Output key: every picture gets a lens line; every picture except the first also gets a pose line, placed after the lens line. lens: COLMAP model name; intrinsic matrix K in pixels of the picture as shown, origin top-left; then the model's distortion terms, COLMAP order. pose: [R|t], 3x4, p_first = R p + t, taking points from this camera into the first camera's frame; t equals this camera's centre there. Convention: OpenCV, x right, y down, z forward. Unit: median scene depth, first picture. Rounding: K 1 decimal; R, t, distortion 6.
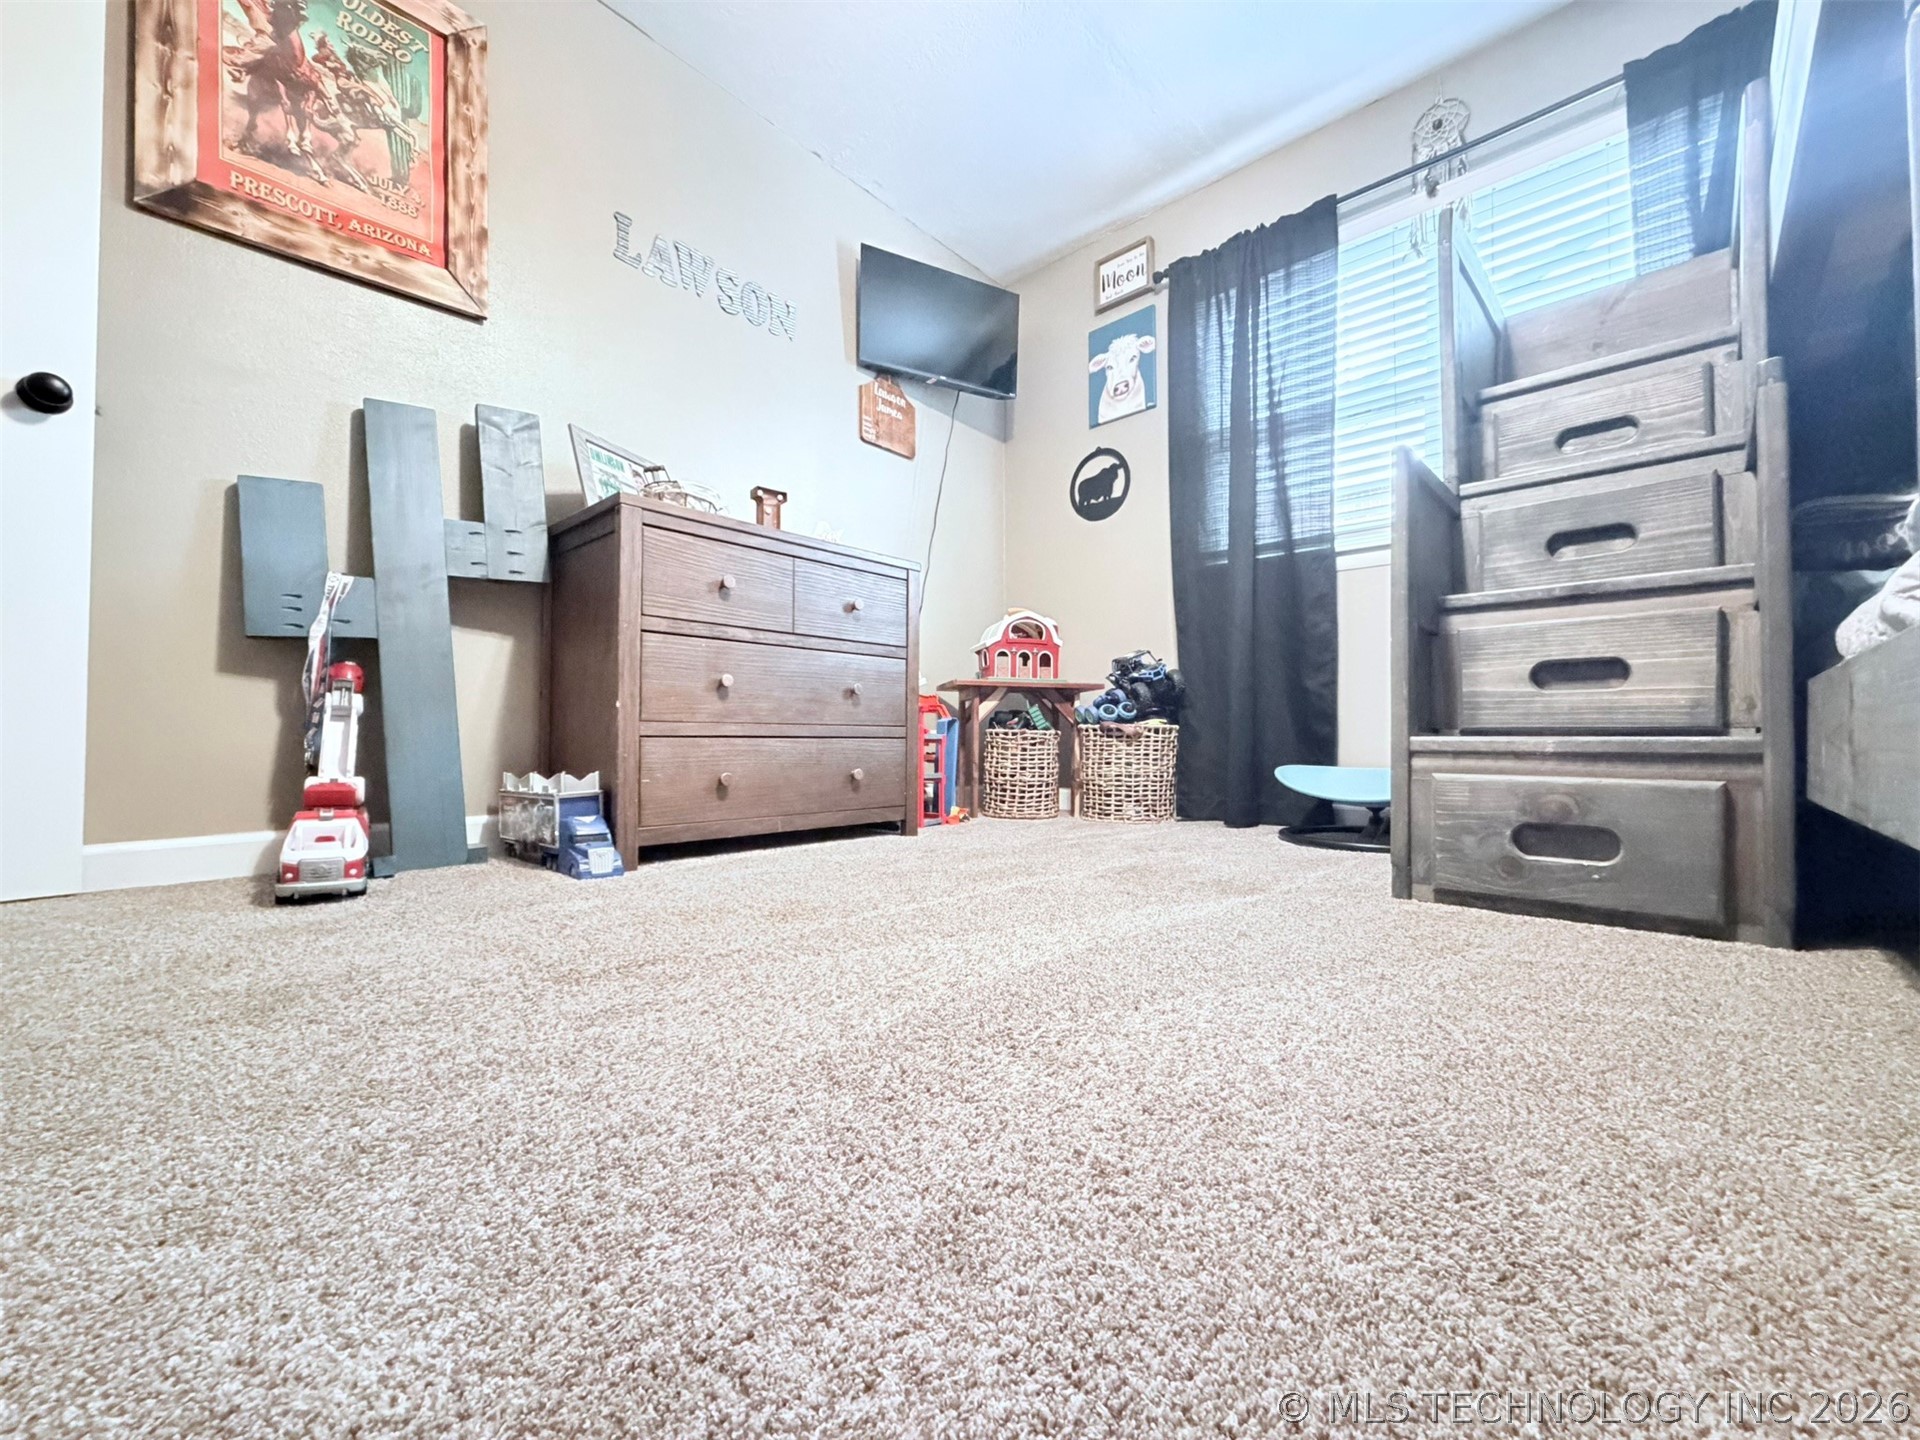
lens RADIAL K [[763.7, 0, 960.5], [0, 763.7, 726.7], [0, 0, 1]] dist [-0.000777, 0.000560]
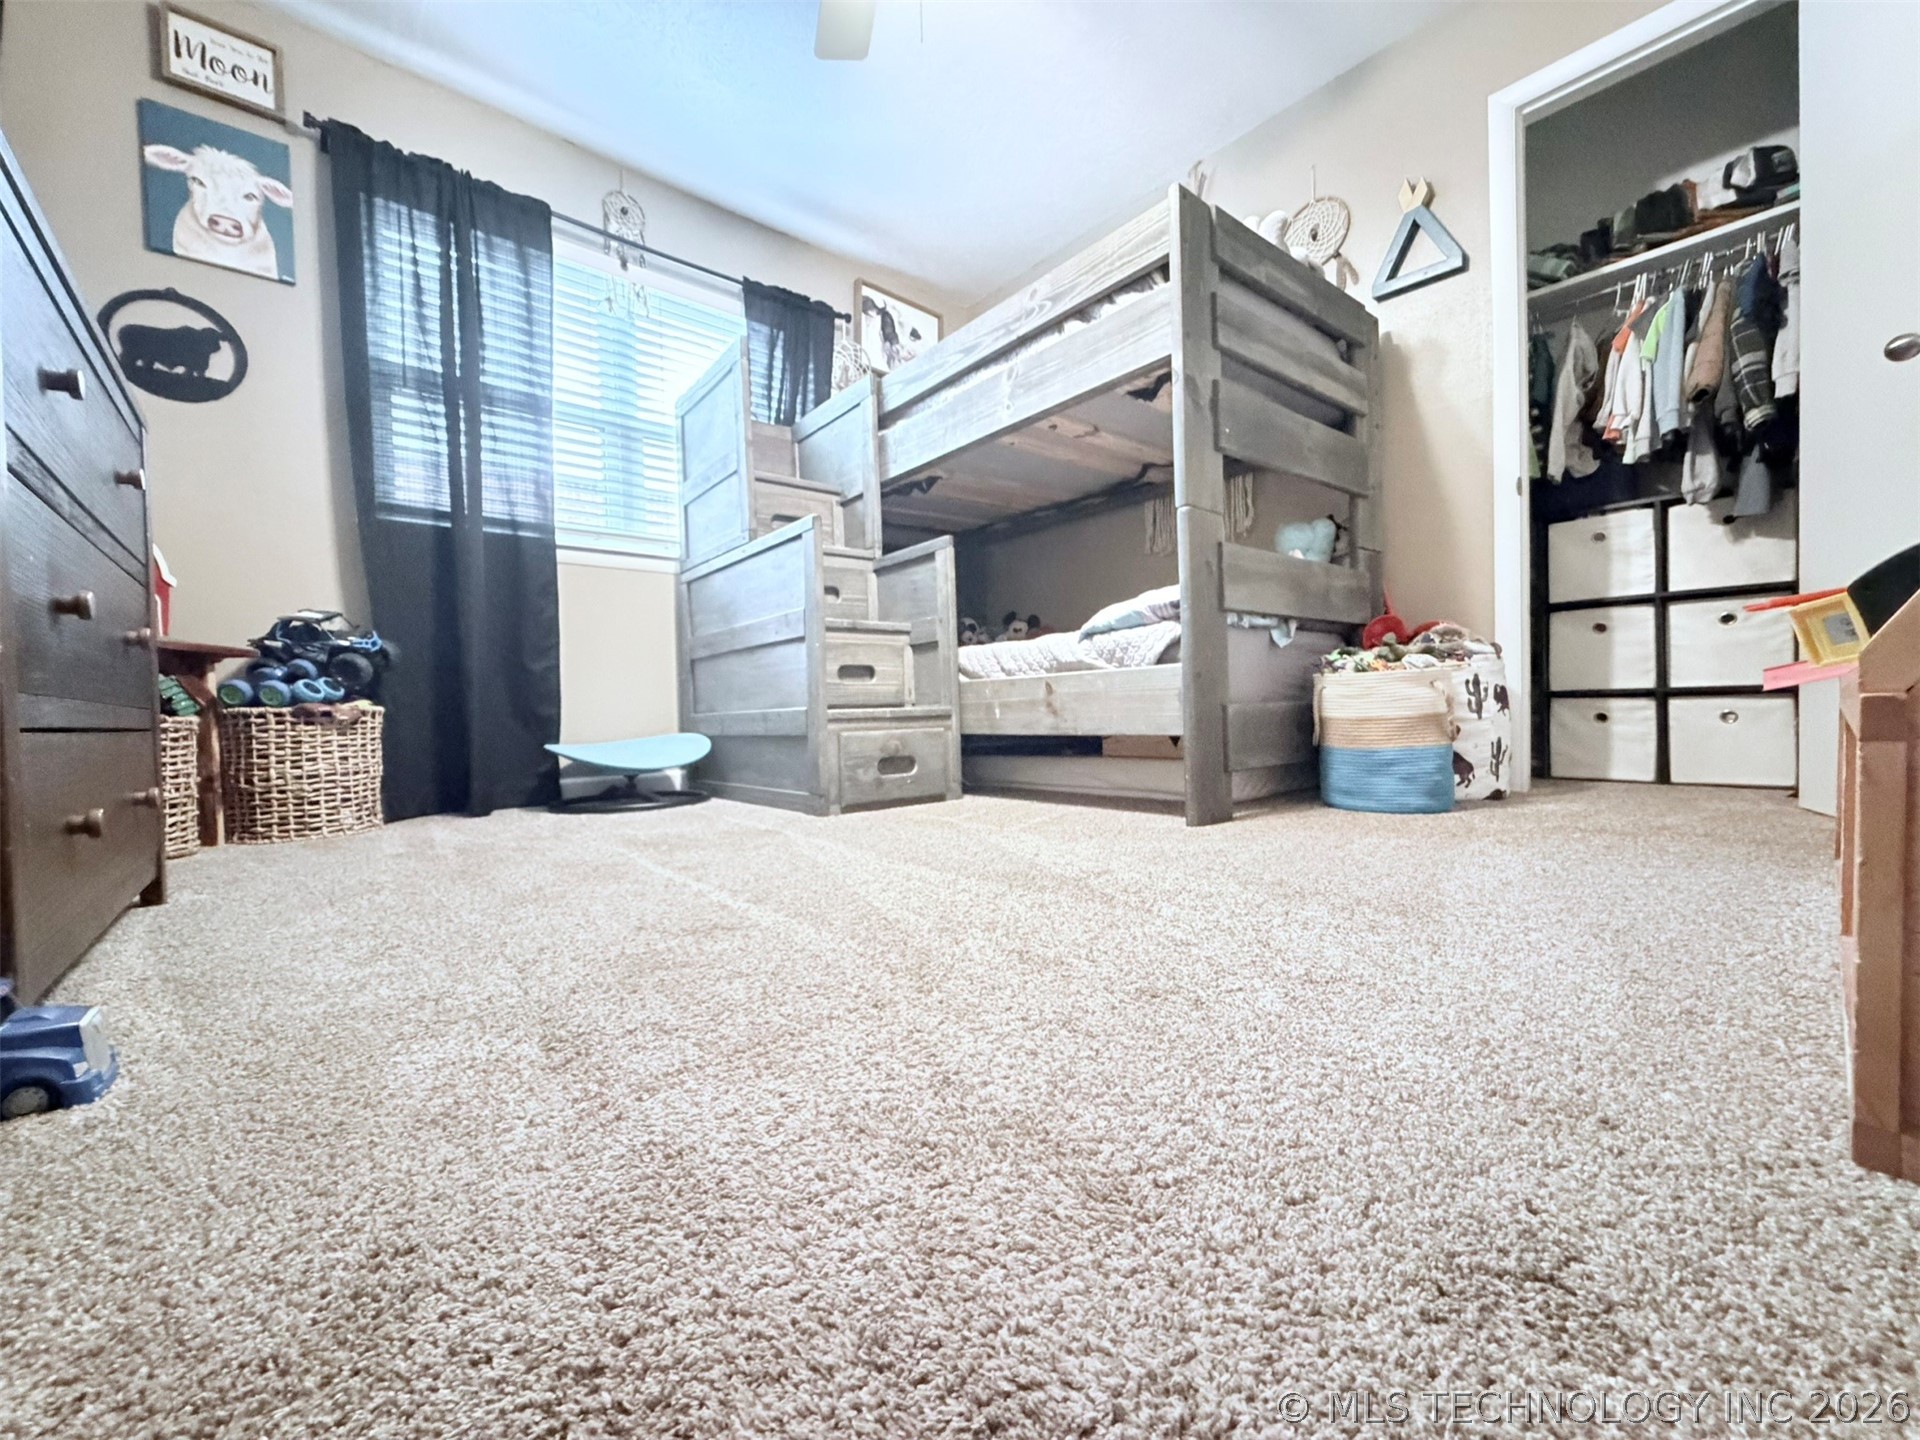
lens RADIAL K [[763.7, 0, 959.8], [0, 763.7, 727.7], [0, 0, 1]] dist [-0.000777, 0.000560]
pose [[0.121269, -0.028084, 0.992222, -0.463742], [0.014588, 0.999542, 0.026508, 0.006522], [-0.992513, 0.011260, 0.121623, 0.286827]]
